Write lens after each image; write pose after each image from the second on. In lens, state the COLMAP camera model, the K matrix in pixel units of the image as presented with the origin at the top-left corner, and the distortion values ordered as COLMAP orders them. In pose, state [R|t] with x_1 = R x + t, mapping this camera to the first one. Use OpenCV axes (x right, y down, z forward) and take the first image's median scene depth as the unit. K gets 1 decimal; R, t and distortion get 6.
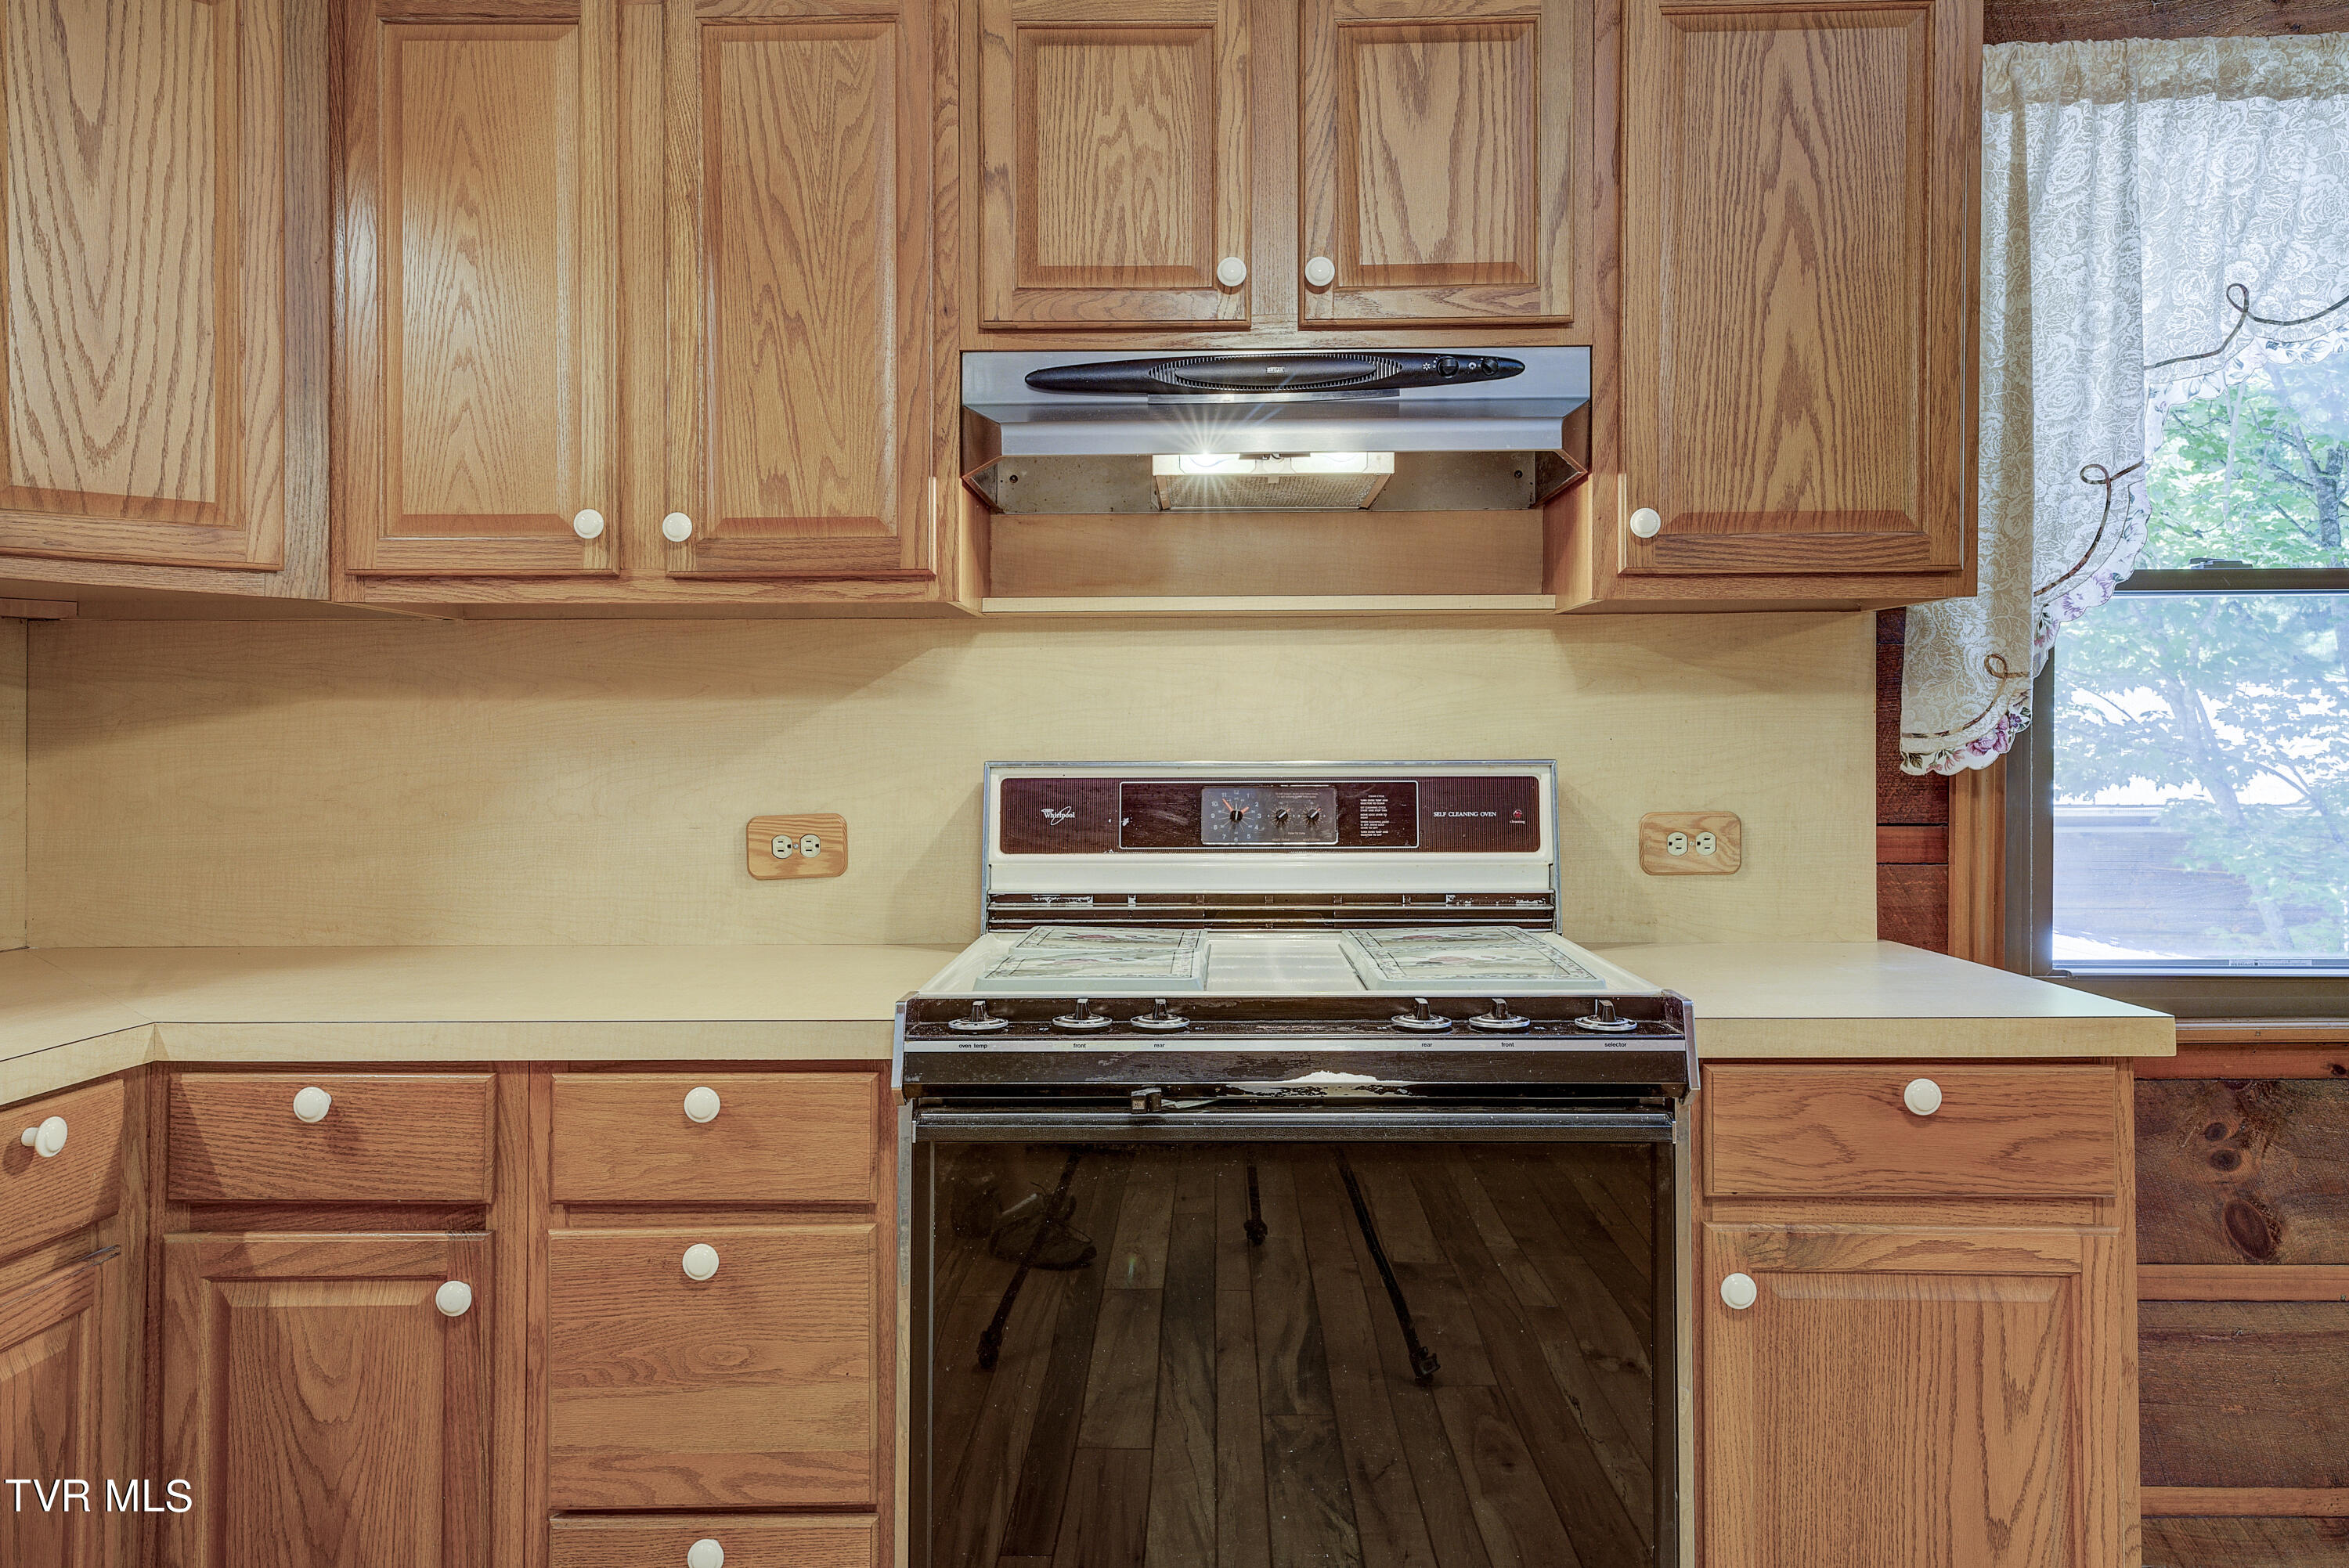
lens RADIAL K [[1515.0, 0, 1174.7], [0, 1515.0, 735.8], [0, 0, 1]] dist [0.024704, 0.000437]
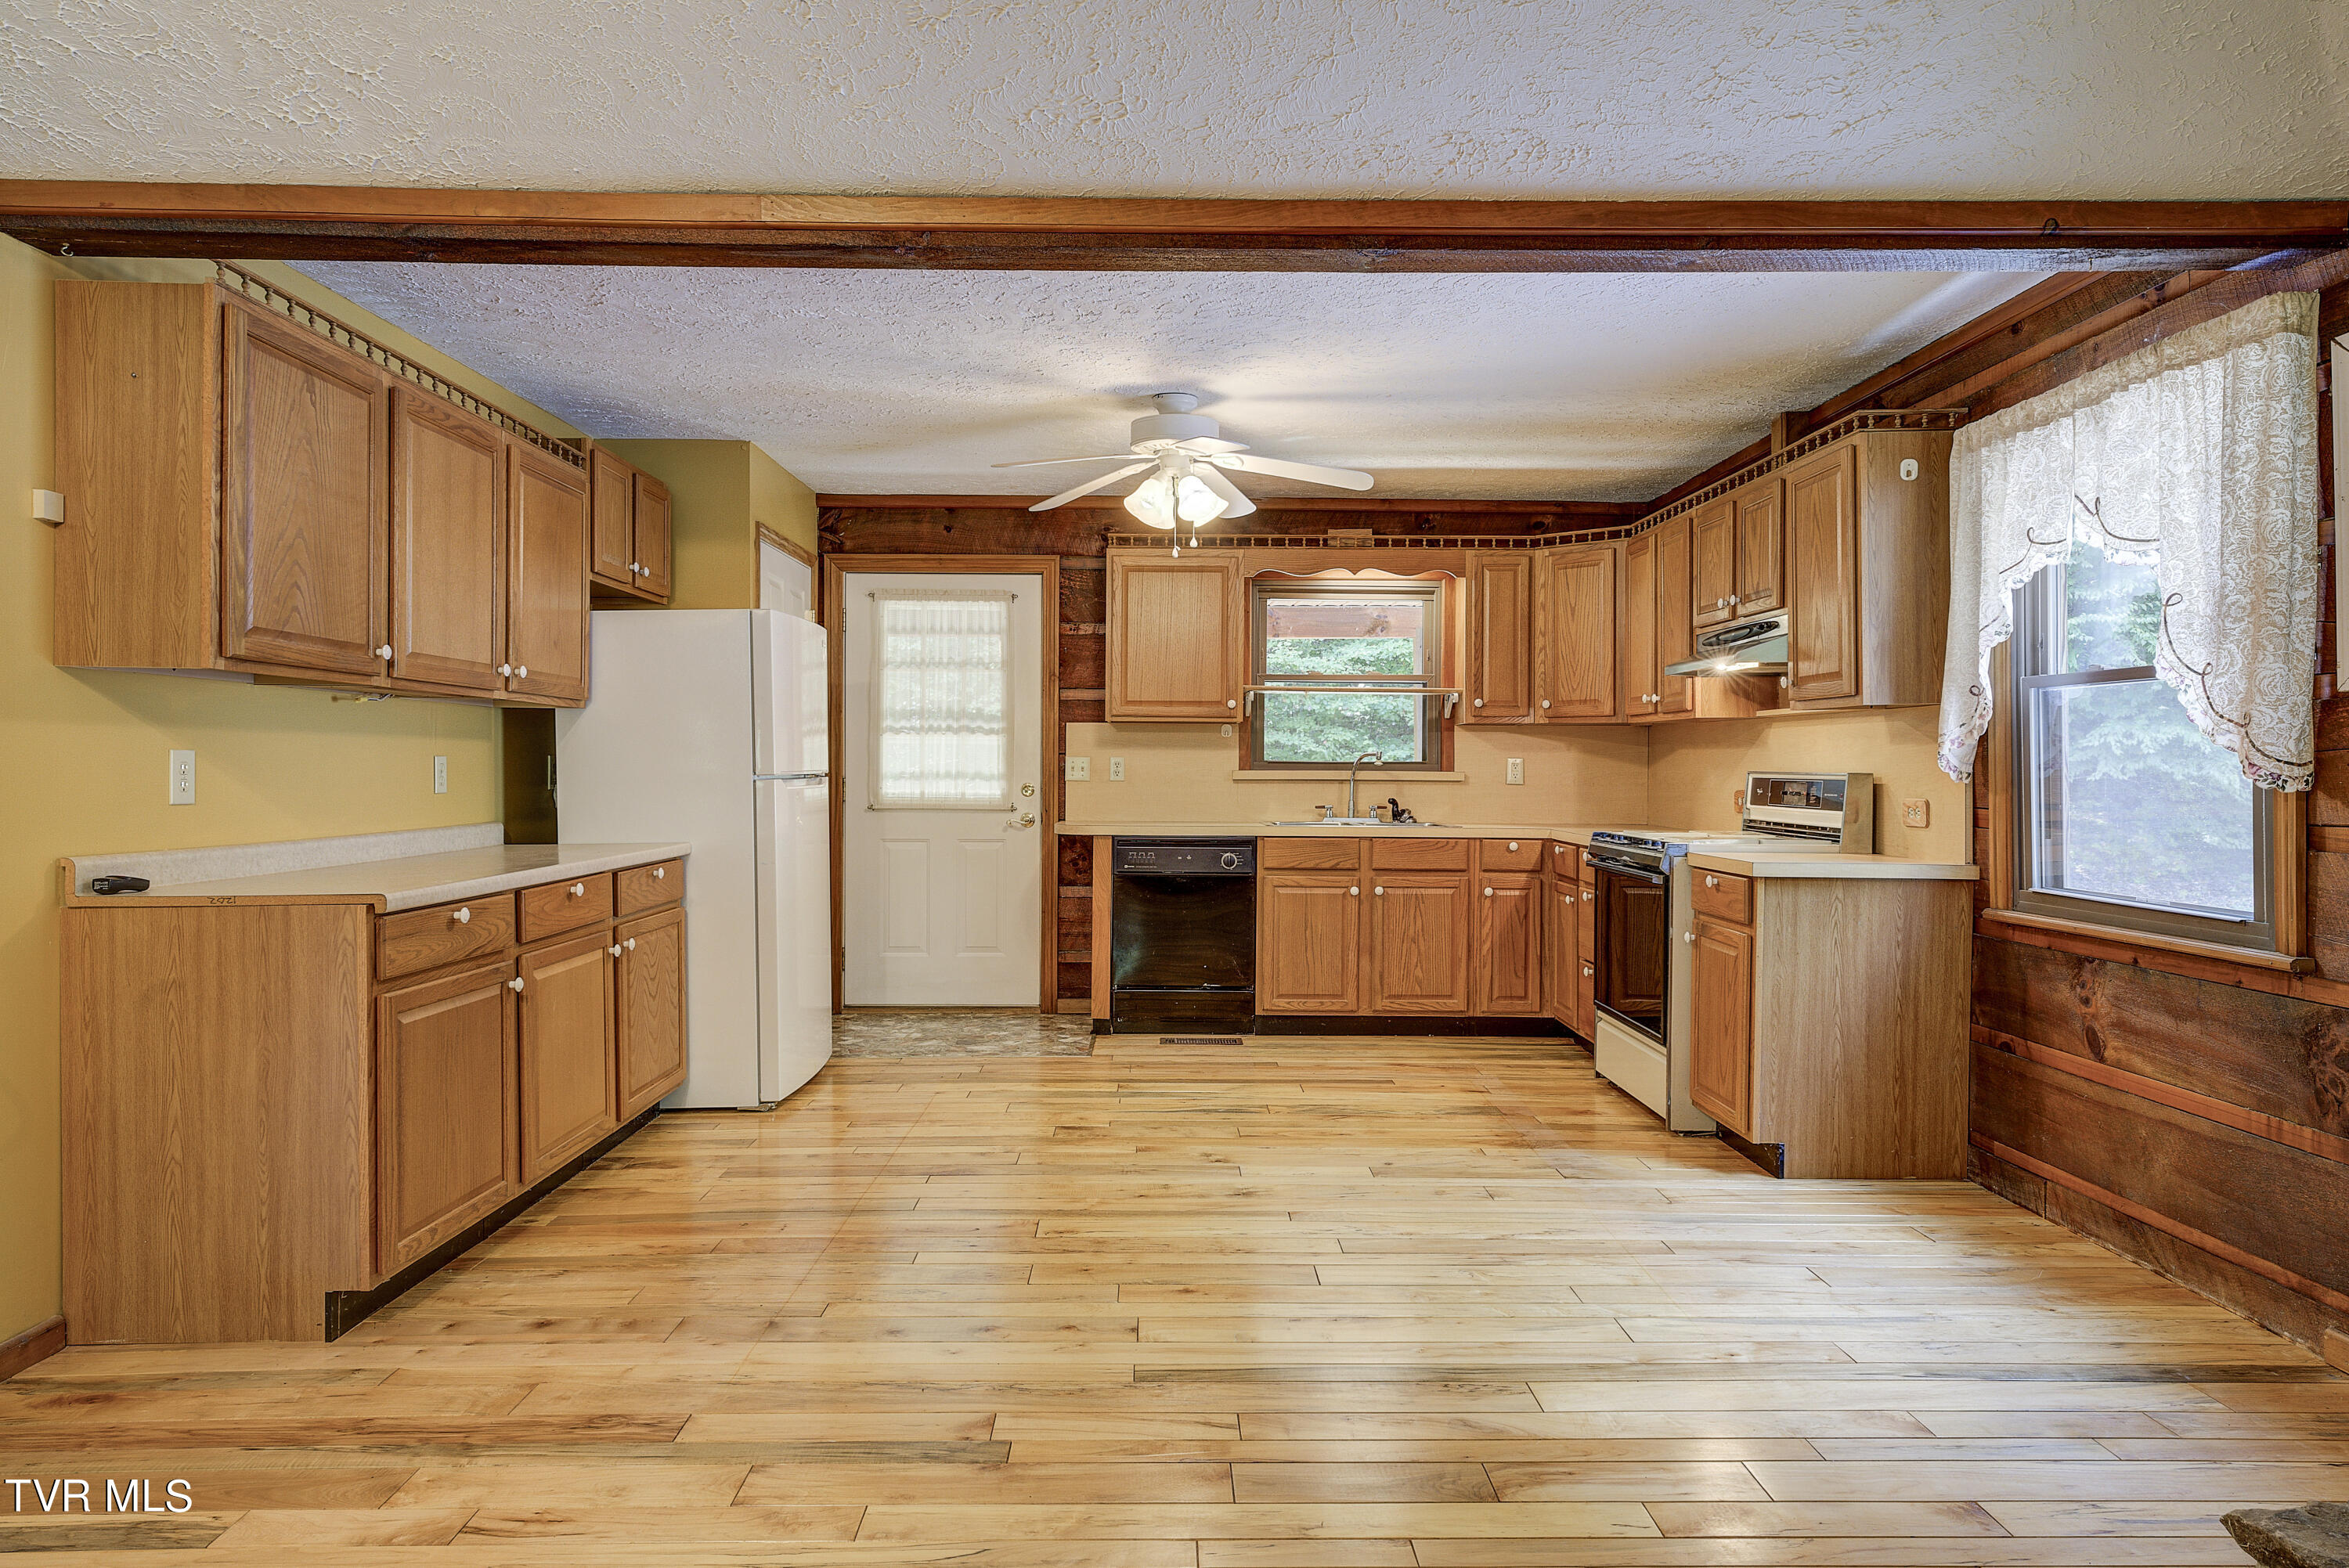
lens RADIAL K [[1418.9, 0, 1174.5], [0, 1418.9, 784.0], [0, 0, 1]] dist [0.009370, 0.001770]
pose [[0.028638, 0.019657, -0.999397, 2.436206], [0.001404, 0.999805, 0.019705, -0.011362], [0.999589, -0.001967, 0.028605, -0.114933]]
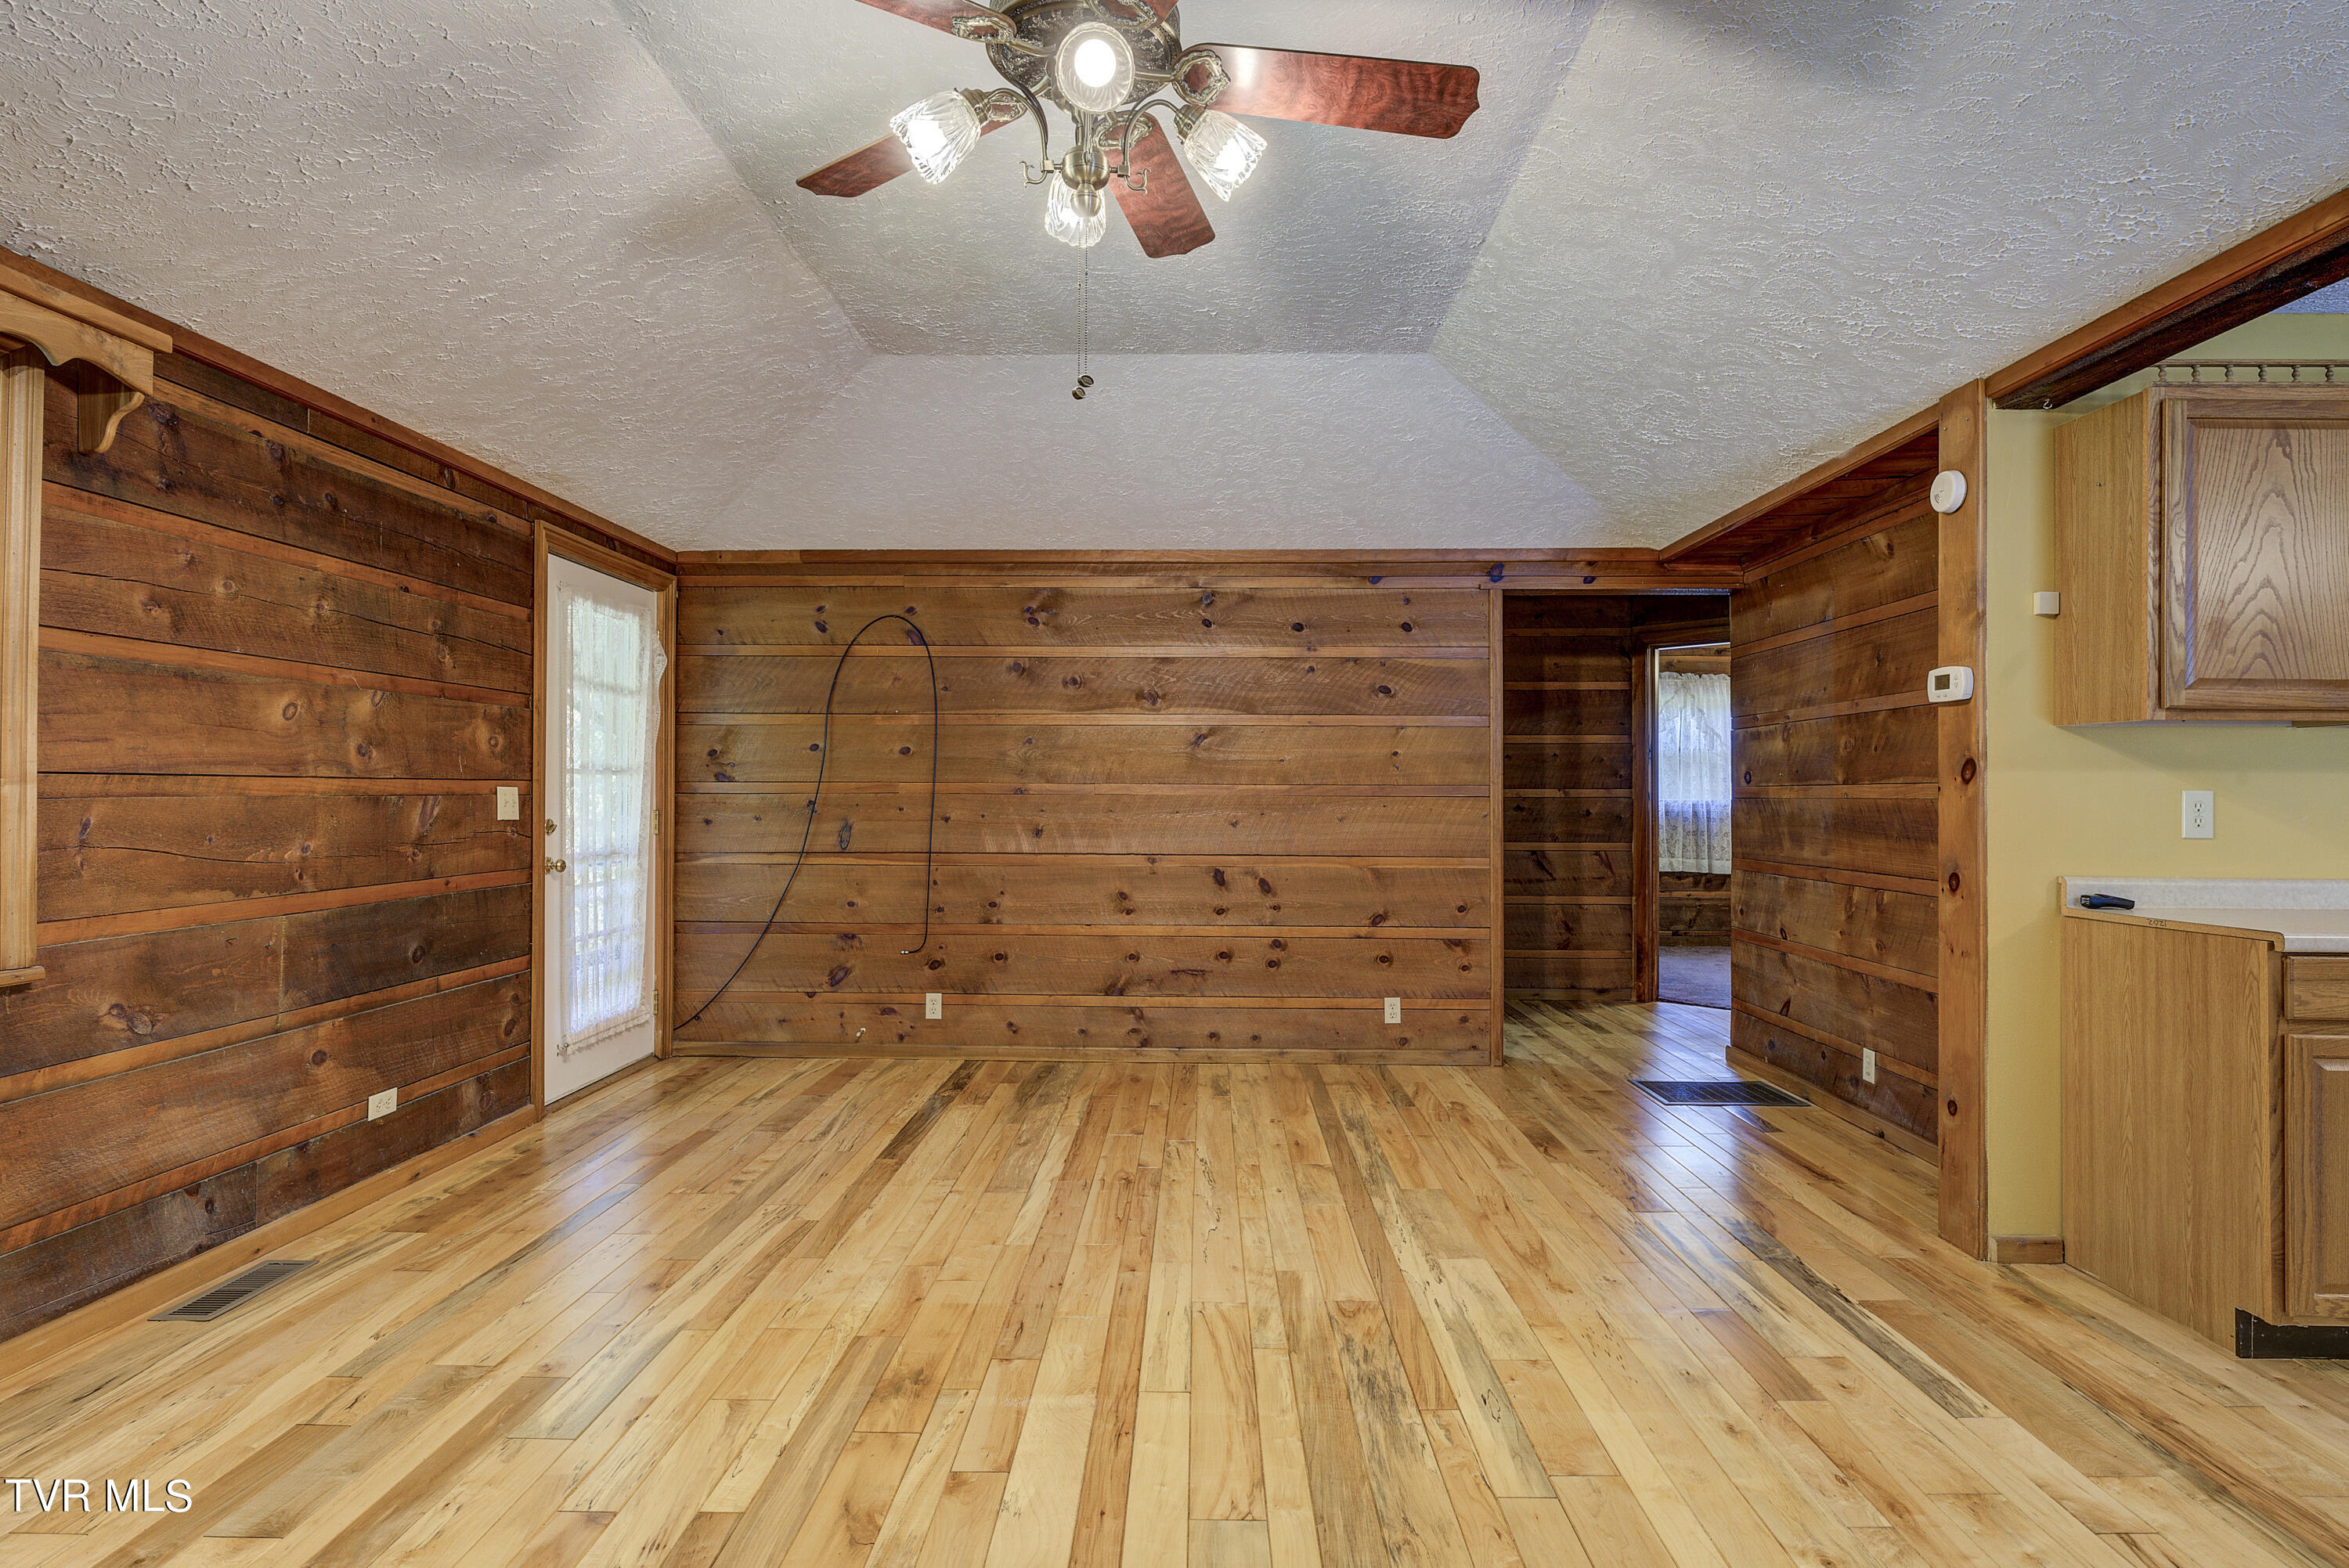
lens RADIAL K [[1189.4, 0, 1200.4], [0, 1189.4, 788.1], [0, 0, 1]] dist [-0.001314, -0.000065]
pose [[-0.999906, 0.003233, -0.013291, 2.096537], [0.003382, 0.999932, -0.011159, -0.010155], [0.013254, -0.011203, -0.999849, 0.311656]]
